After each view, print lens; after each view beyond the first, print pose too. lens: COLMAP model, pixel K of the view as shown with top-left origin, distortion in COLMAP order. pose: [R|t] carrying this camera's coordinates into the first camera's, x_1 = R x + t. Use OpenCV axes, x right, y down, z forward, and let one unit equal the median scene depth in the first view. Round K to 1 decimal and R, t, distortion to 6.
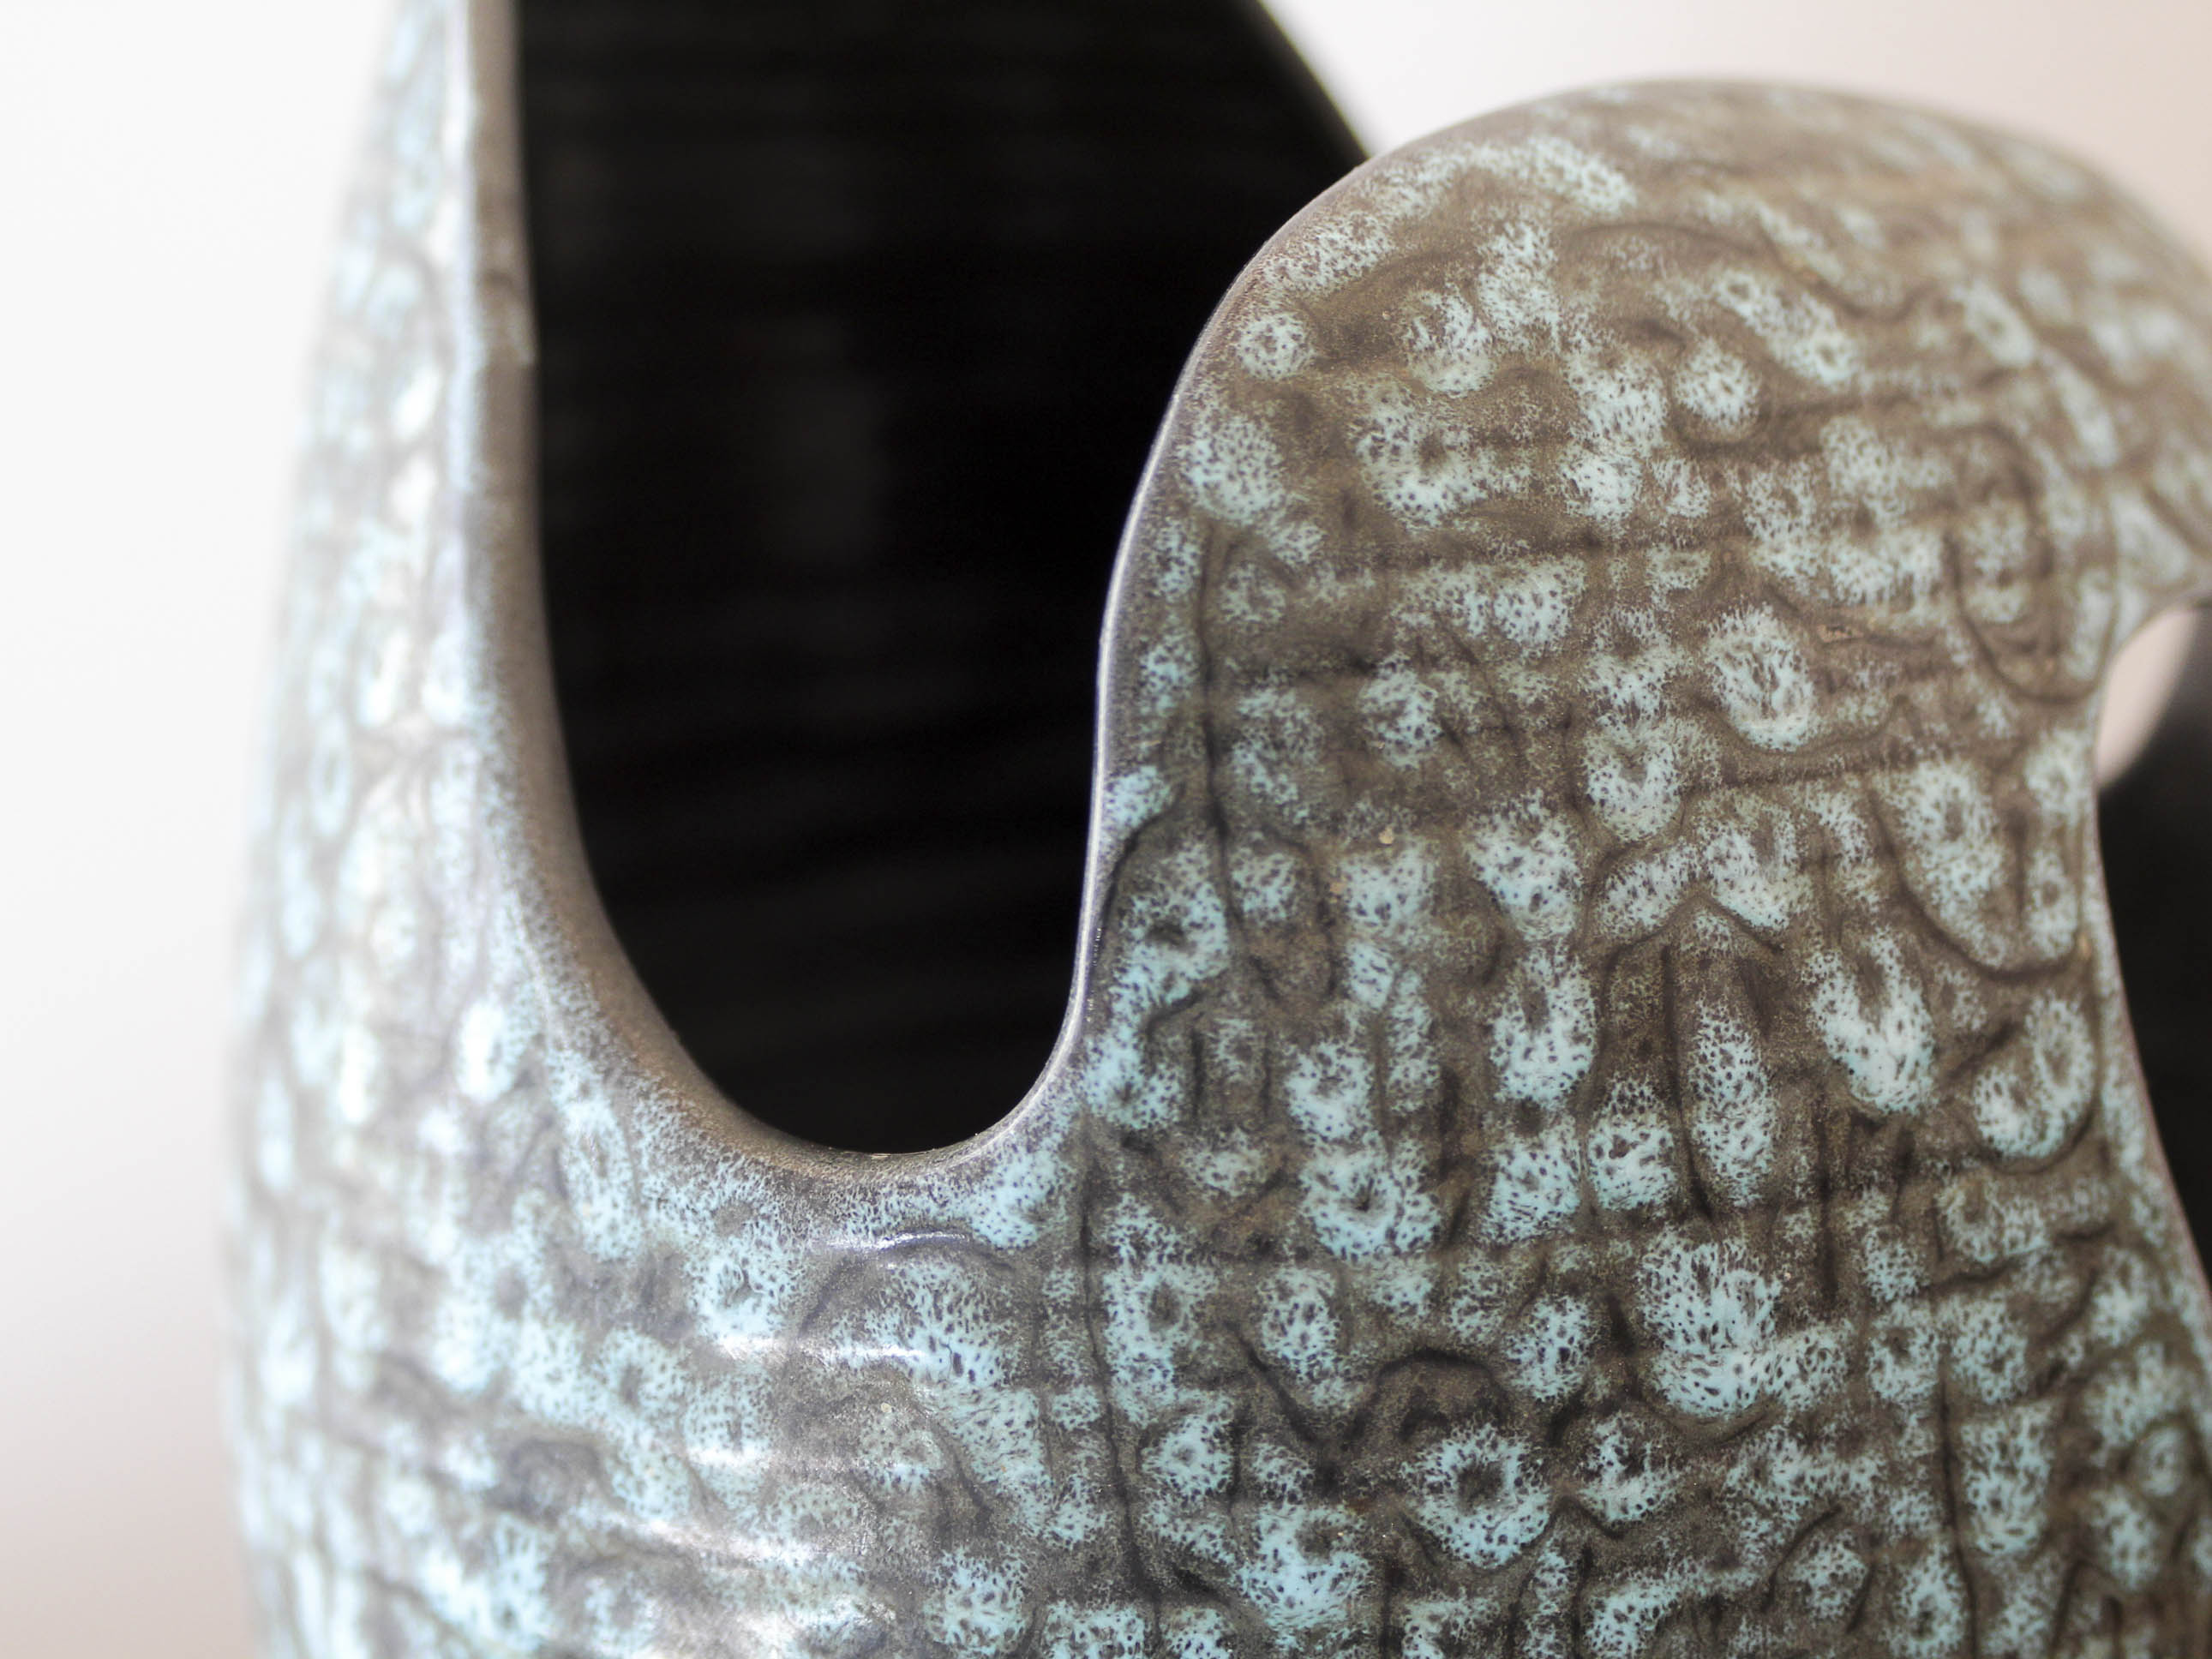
lens RADIAL K [[4643.3, 0, 1061.7], [0, 4643.3, 824.0], [0, 0, 1]] dist [0.018466, 0.170291]
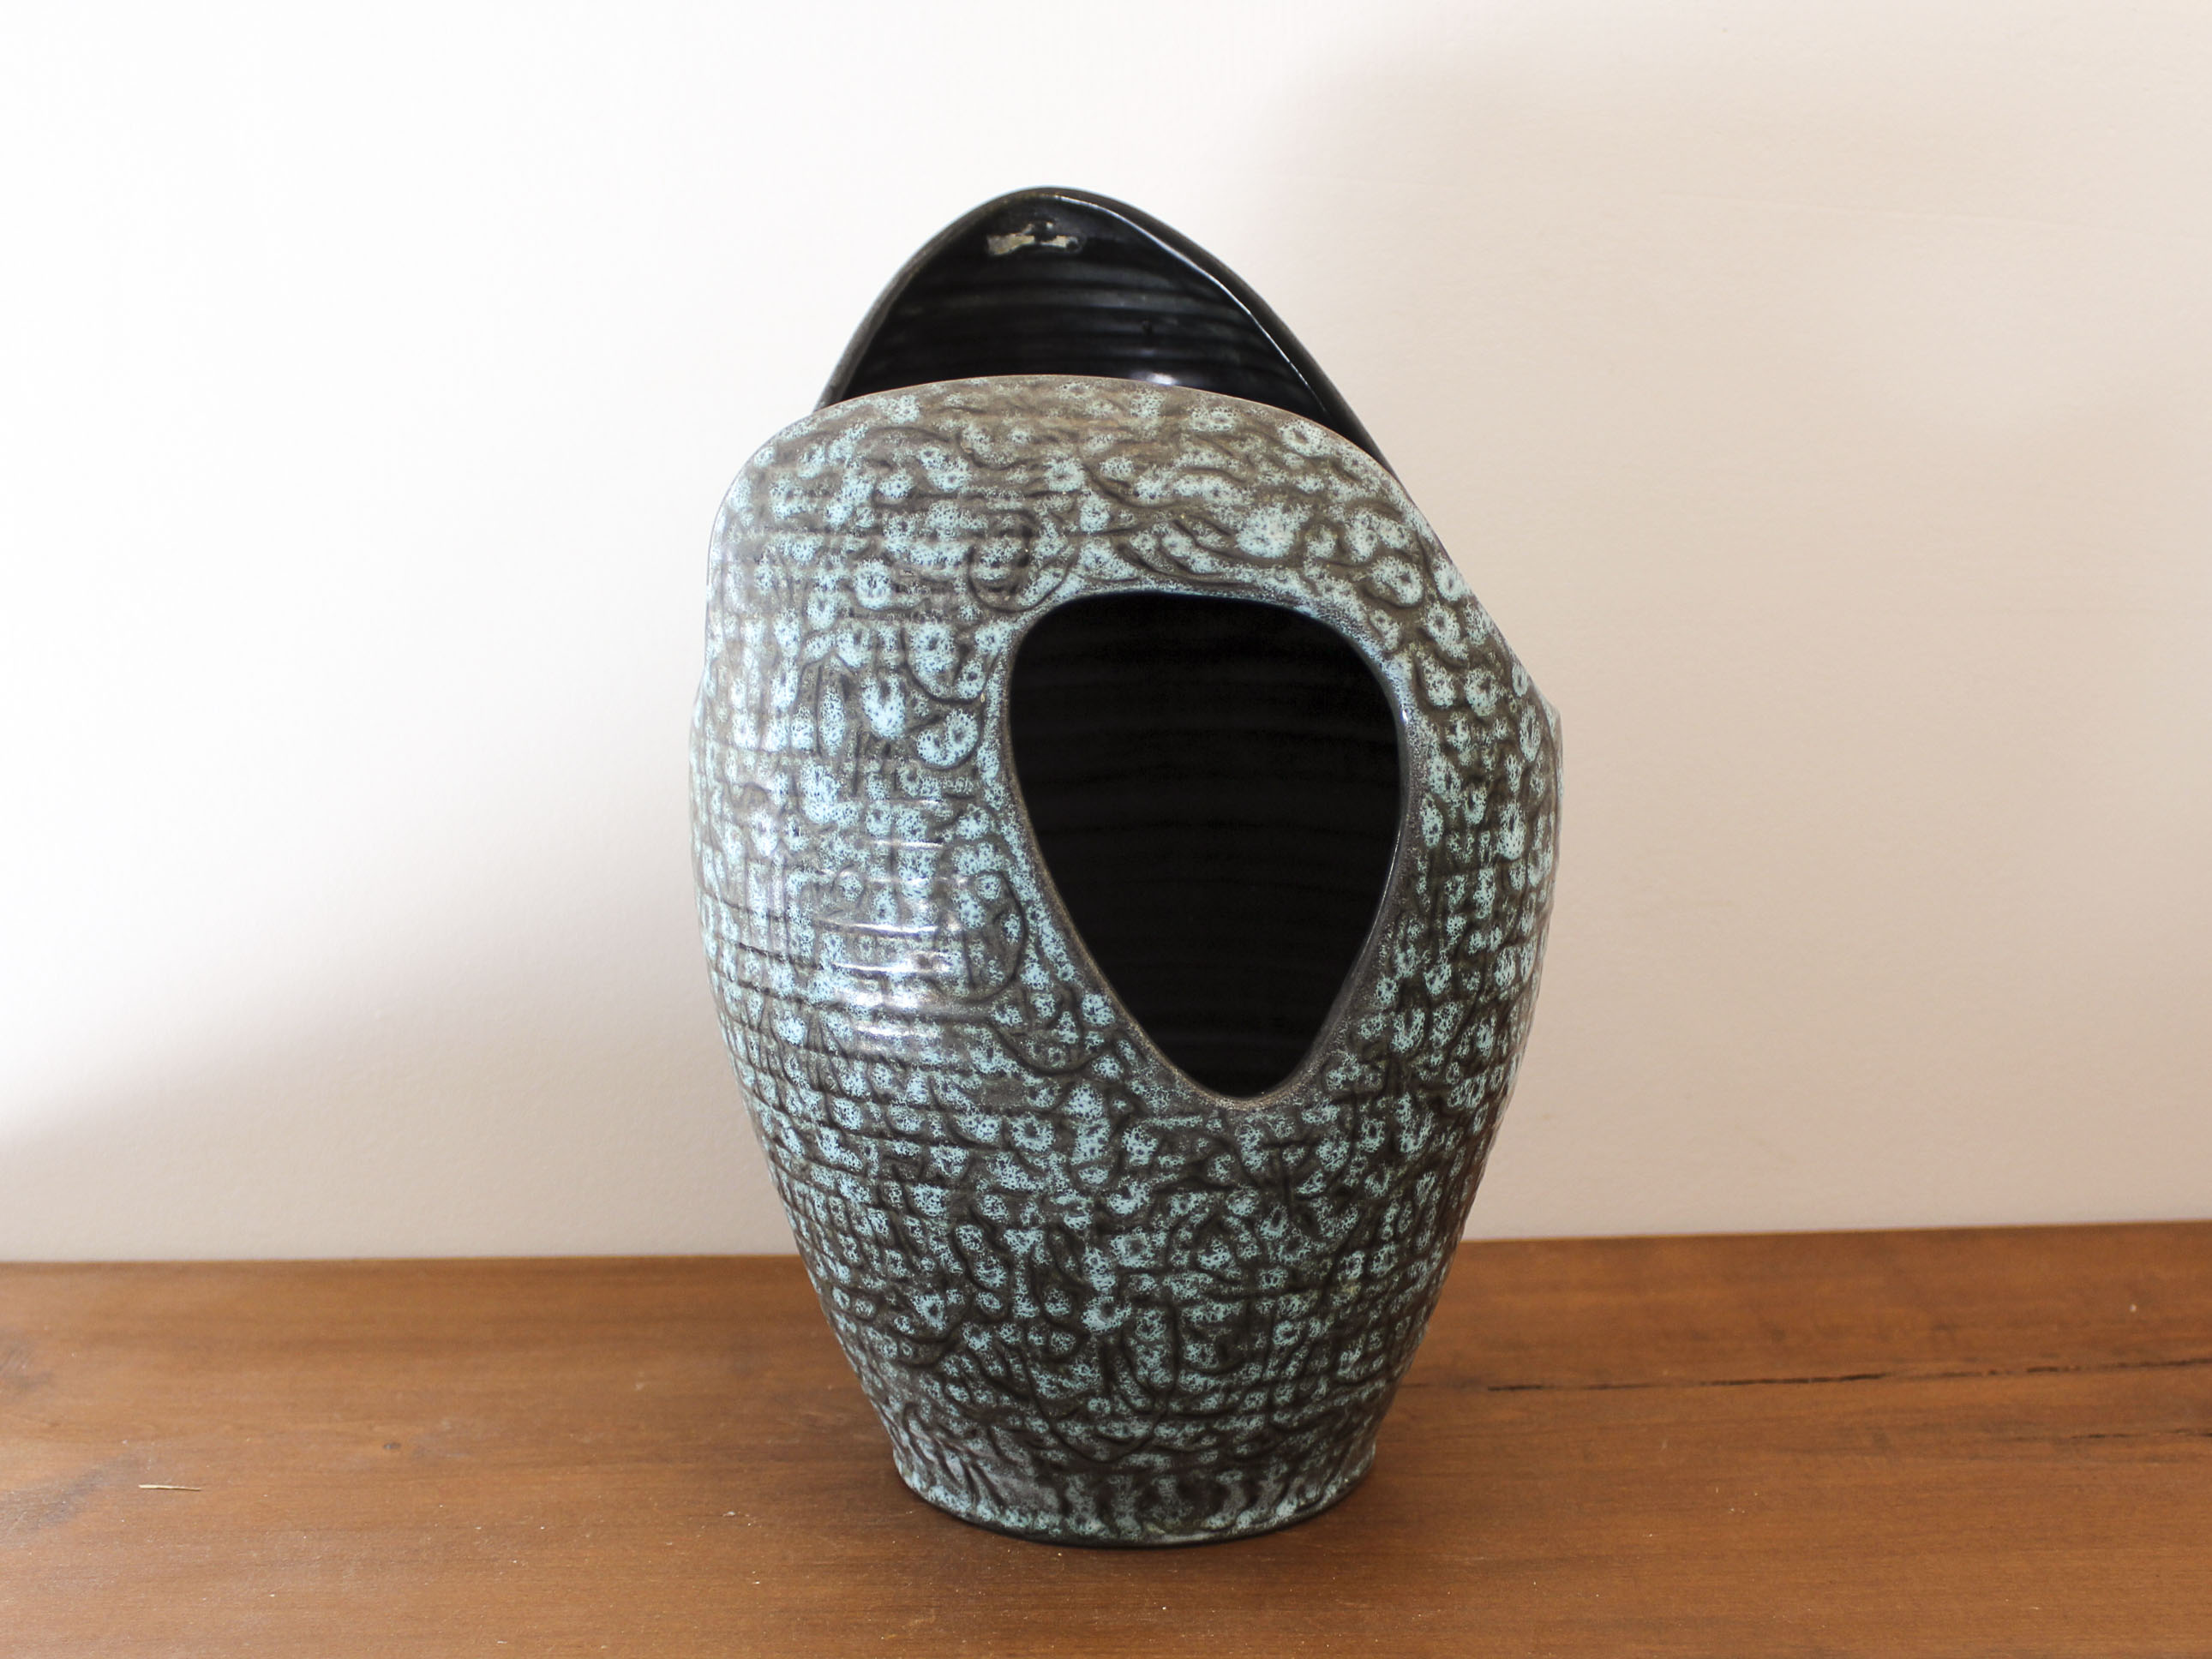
lens RADIAL K [[3108.9, 0, 1106.0], [0, 3108.9, 829.5], [0, 0, 1]] dist [-0.039489, 0.006629]
pose [[0.590177, 0.181078, -0.786704, 1.815137], [-0.143322, 0.982540, 0.118636, -0.133062], [0.794450, 0.042736, 0.605824, -0.074608]]
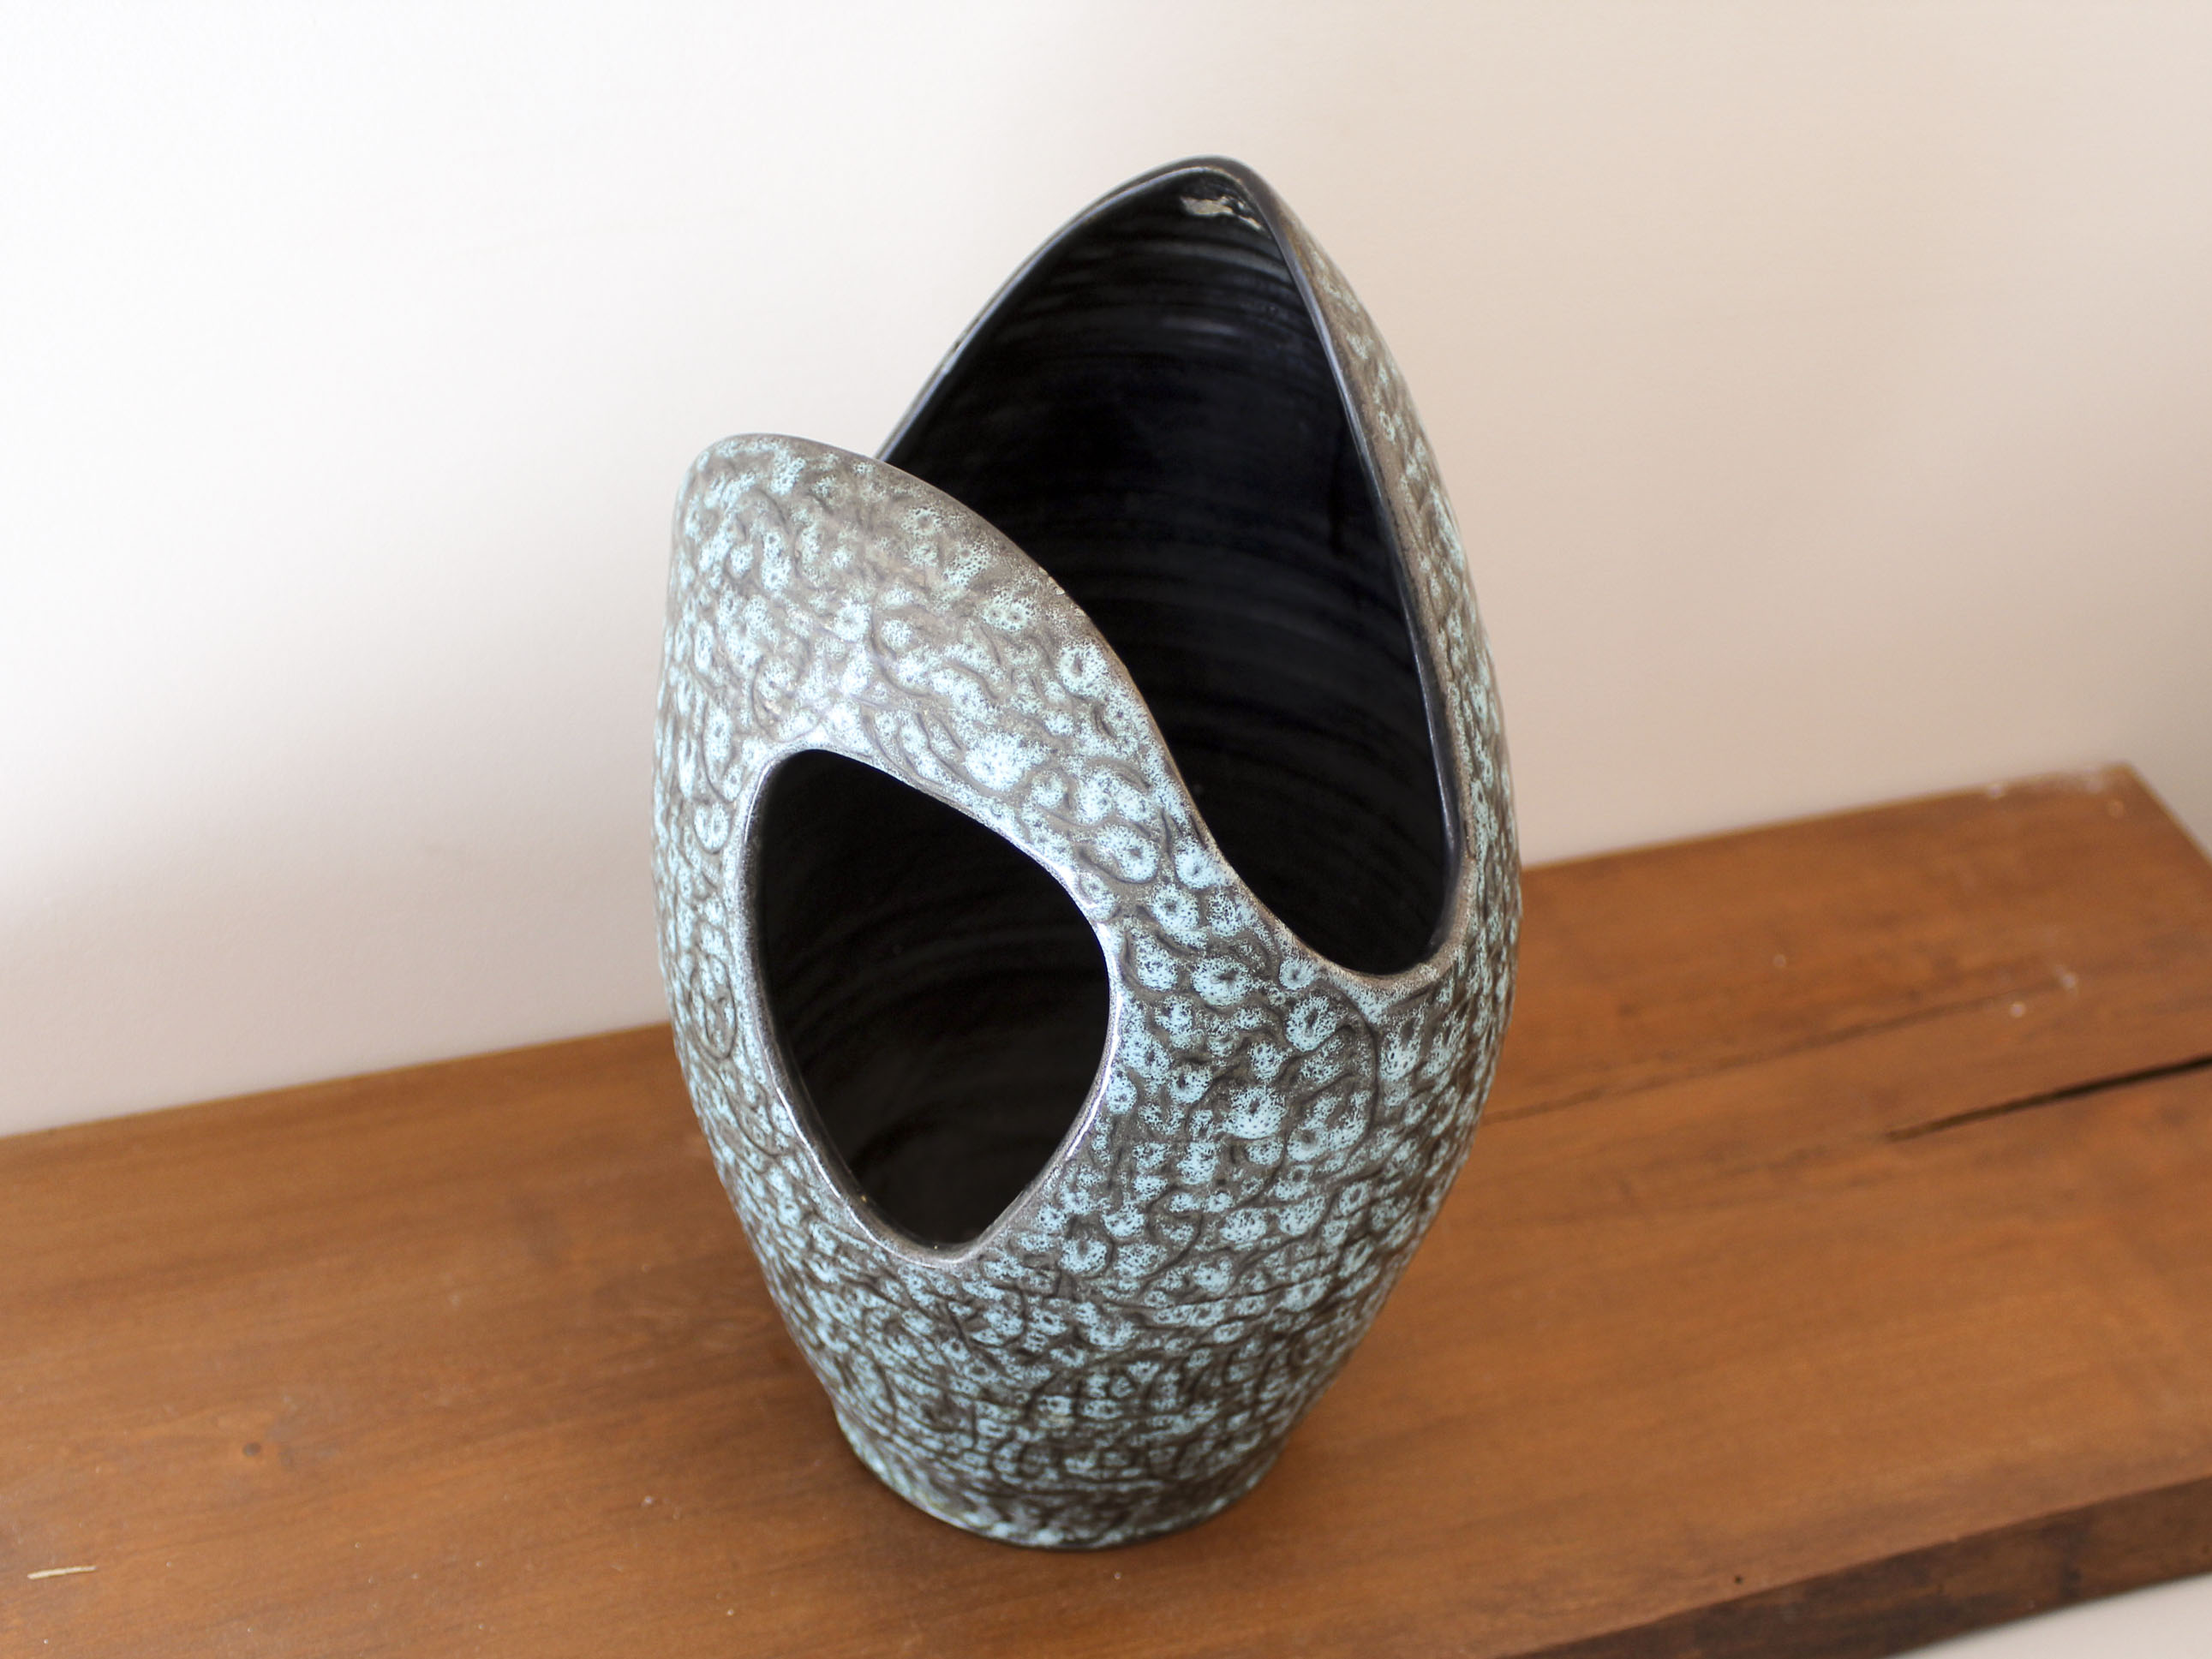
lens RADIAL K [[3108.7, 0, 1106.0], [0, 3108.7, 829.5], [0, 0, 1]] dist [-0.039489, 0.006629]
pose [[-0.055032, 0.575954, -0.815628, 1.792673], [-0.229569, 0.787684, 0.571710, -1.112647], [0.971735, 0.218705, 0.088873, 1.092161]]
